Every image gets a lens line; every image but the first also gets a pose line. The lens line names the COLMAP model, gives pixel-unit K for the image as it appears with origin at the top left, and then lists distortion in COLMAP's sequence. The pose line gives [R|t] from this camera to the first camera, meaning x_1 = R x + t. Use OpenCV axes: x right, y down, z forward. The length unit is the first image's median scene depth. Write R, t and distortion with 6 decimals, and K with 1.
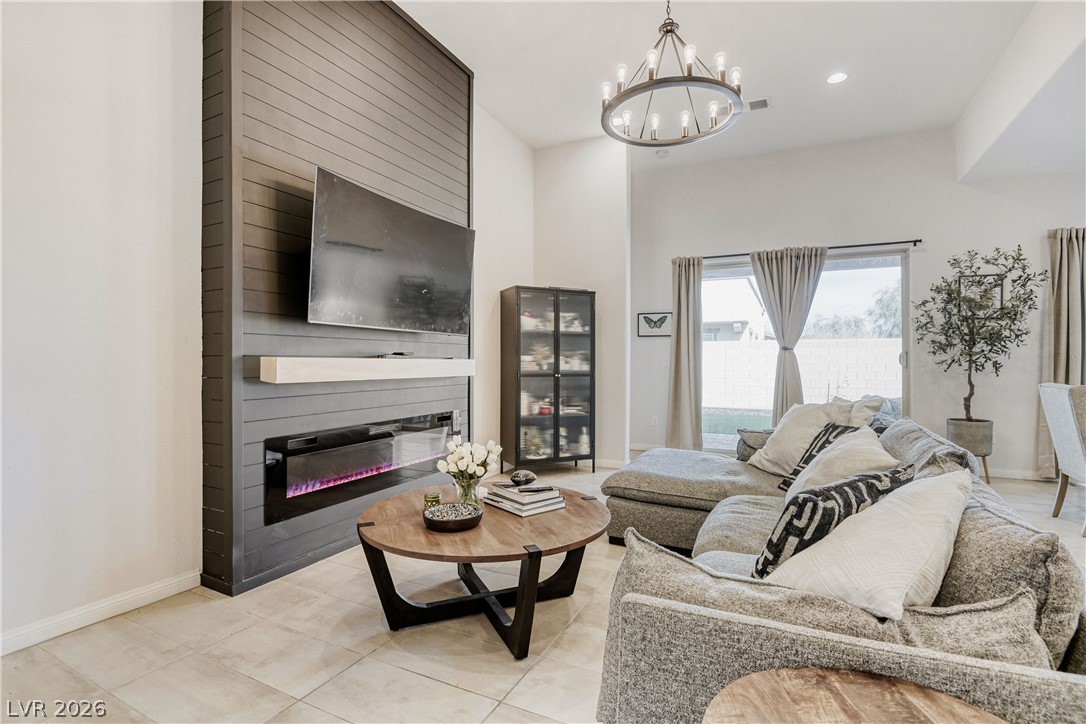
lens RADIAL K [[505.9, 0, 539.2], [0, 505.9, 357.2], [0, 0, 1]] dist [-0.019233, -0.001422]
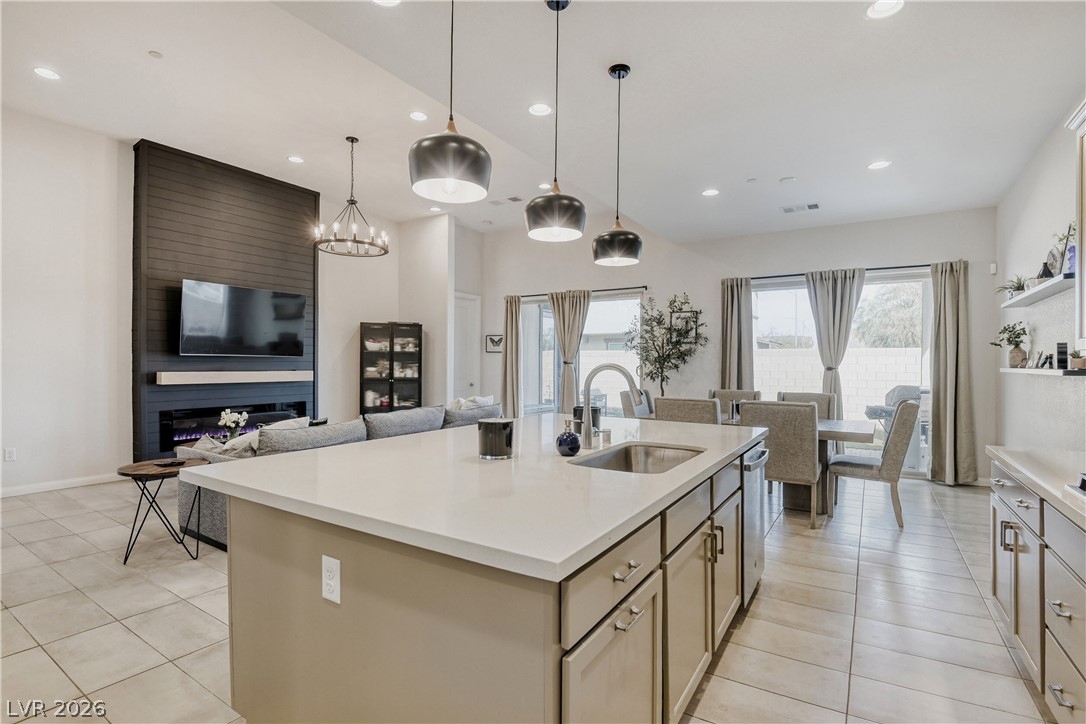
lens RADIAL K [[509.6, 0, 543.5], [0, 509.6, 364.8], [0, 0, 1]] dist [-0.004801, -0.020609]
pose [[0.993950, 0.006481, -0.109642, 0.652341], [-0.005008, 0.999894, 0.013708, -0.034156], [0.109720, -0.013076, 0.993877, -0.468188]]
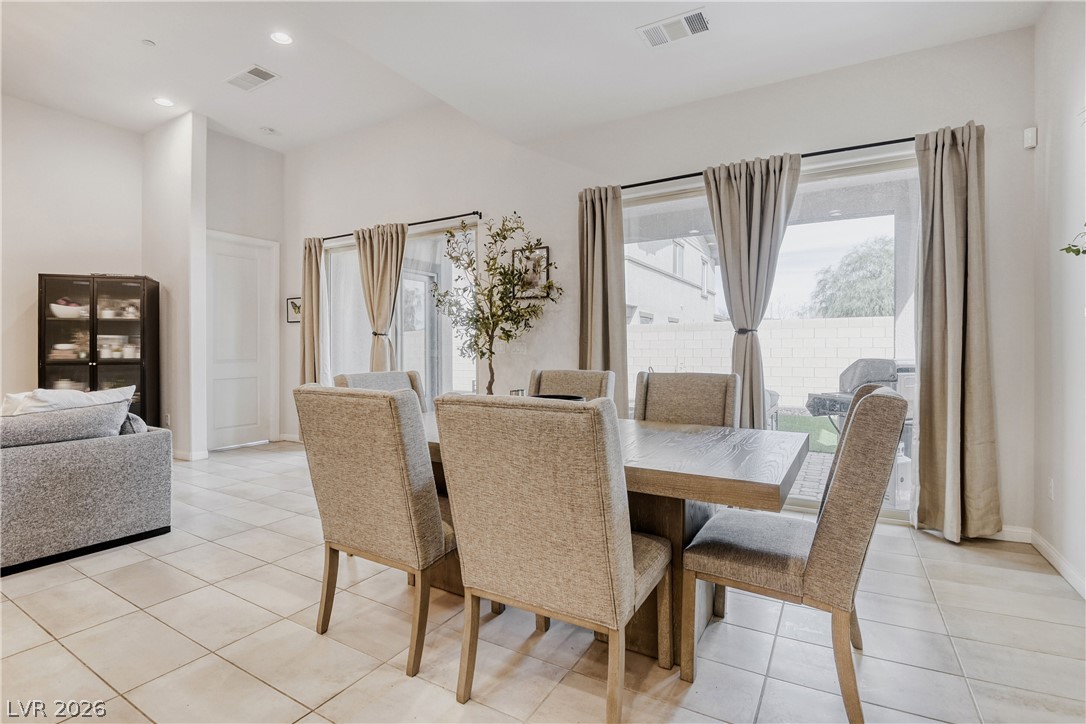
lens RADIAL K [[505.9, 0, 539.2], [0, 505.9, 357.2], [0, 0, 1]] dist [-0.019233, -0.001422]
pose [[0.997171, -0.005481, -0.074968, 0.970604], [0.007707, 0.999537, 0.029441, 0.001527], [0.074772, -0.029935, 0.996751, 0.094825]]
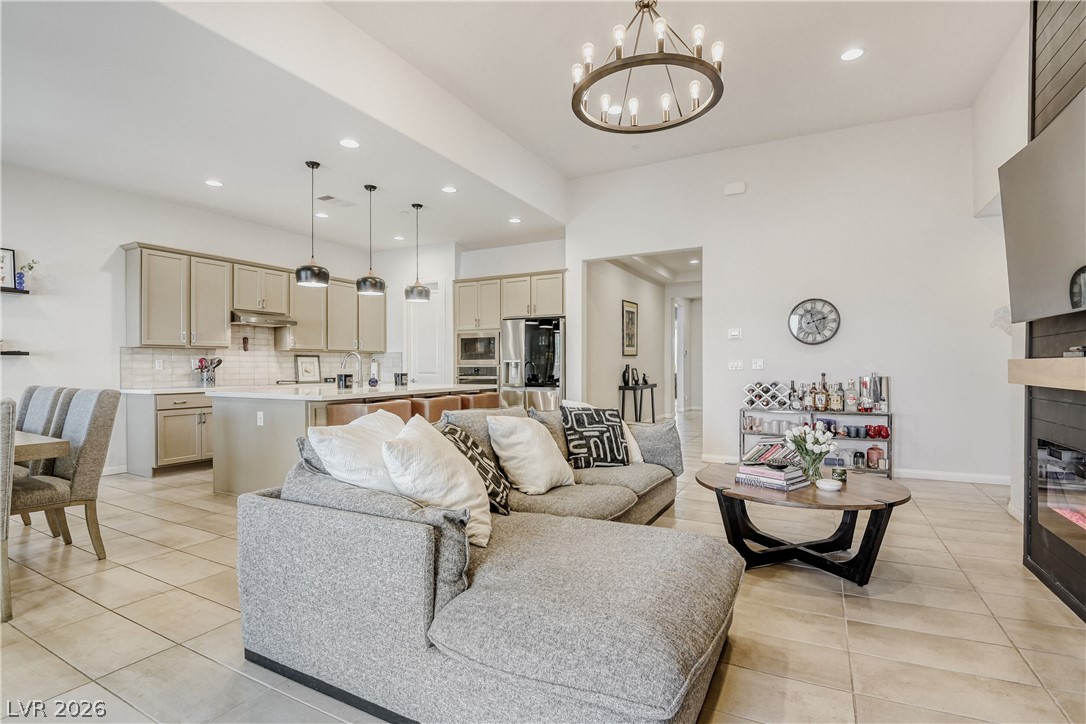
lens RADIAL K [[519.4, 0, 541.8], [0, 519.4, 366.9], [0, 0, 1]] dist [0.001179, -0.020913]
pose [[-0.999368, 0.000184, 0.035544, 0.223662], [-0.000130, 0.999961, -0.008824, 0.012775], [-0.035545, -0.008823, -0.999329, 1.063824]]
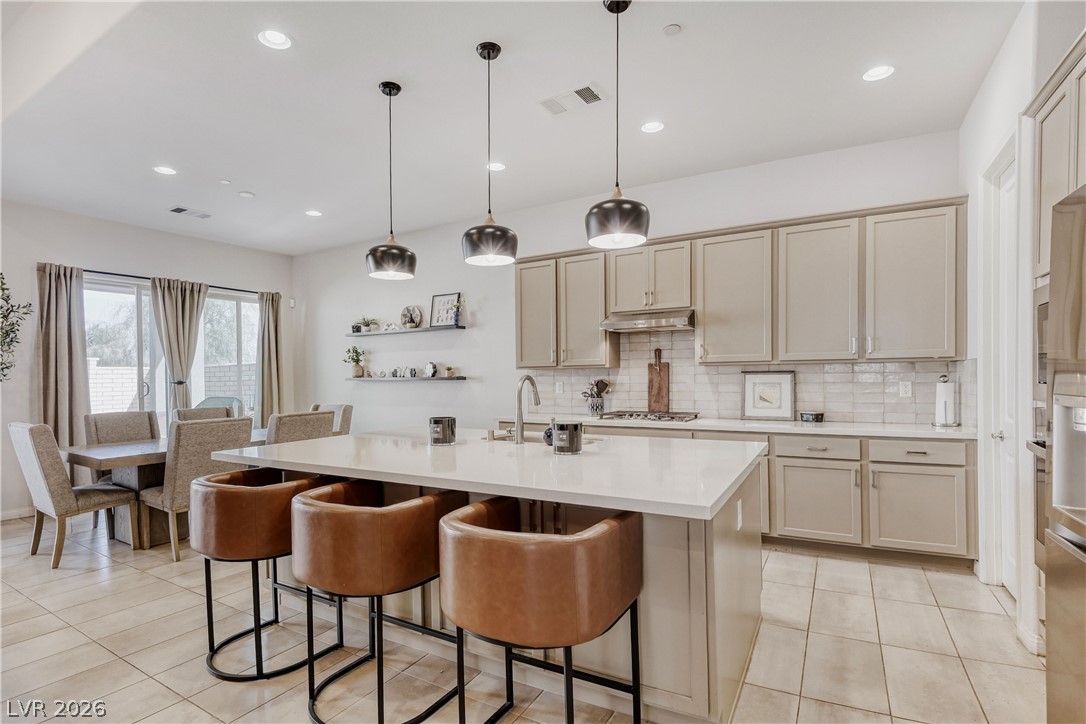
lens RADIAL K [[523.1, 0, 530.1], [0, 523.1, 381.0], [0, 0, 1]] dist [-0.020015, -0.000696]
pose [[0.080070, -0.014903, 0.996678, 0.070064], [0.002169, 0.999888, 0.014776, -0.030751], [-0.996787, 0.000979, 0.080093, -0.080148]]
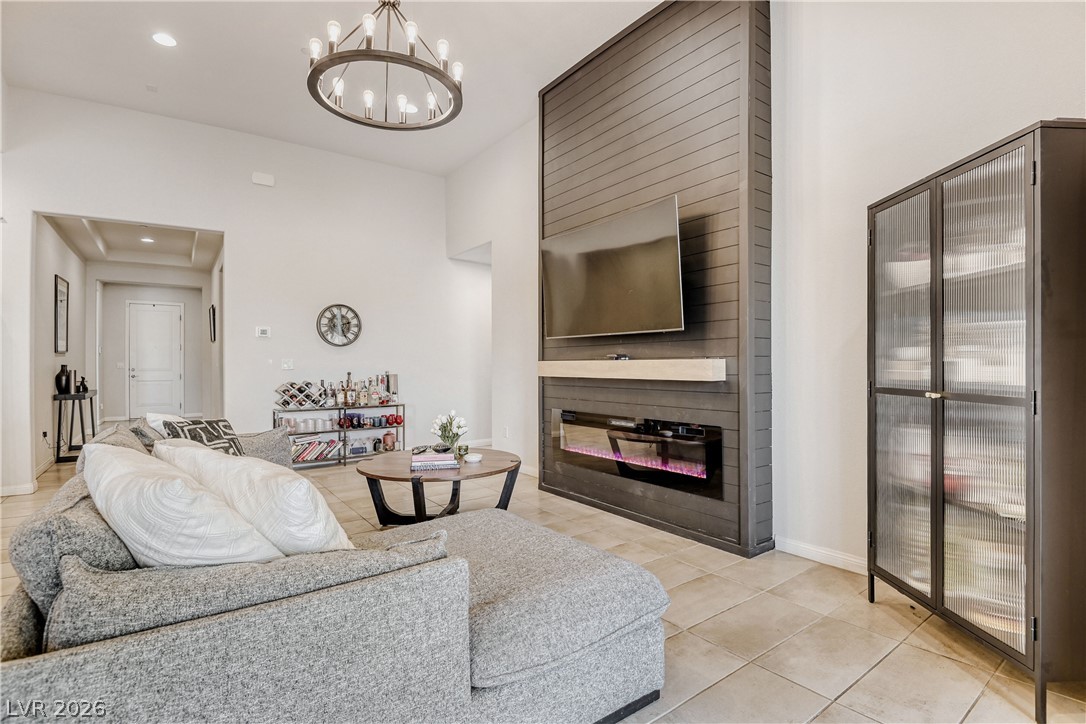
lens RADIAL K [[509.6, 0, 543.5], [0, 509.6, 364.8], [0, 0, 1]] dist [-0.004801, -0.020609]
pose [[-0.471152, 0.000569, -0.882052, 0.507455], [0.012508, 0.999904, -0.006036, 0.011558], [0.881963, -0.013877, -0.471114, 0.913346]]
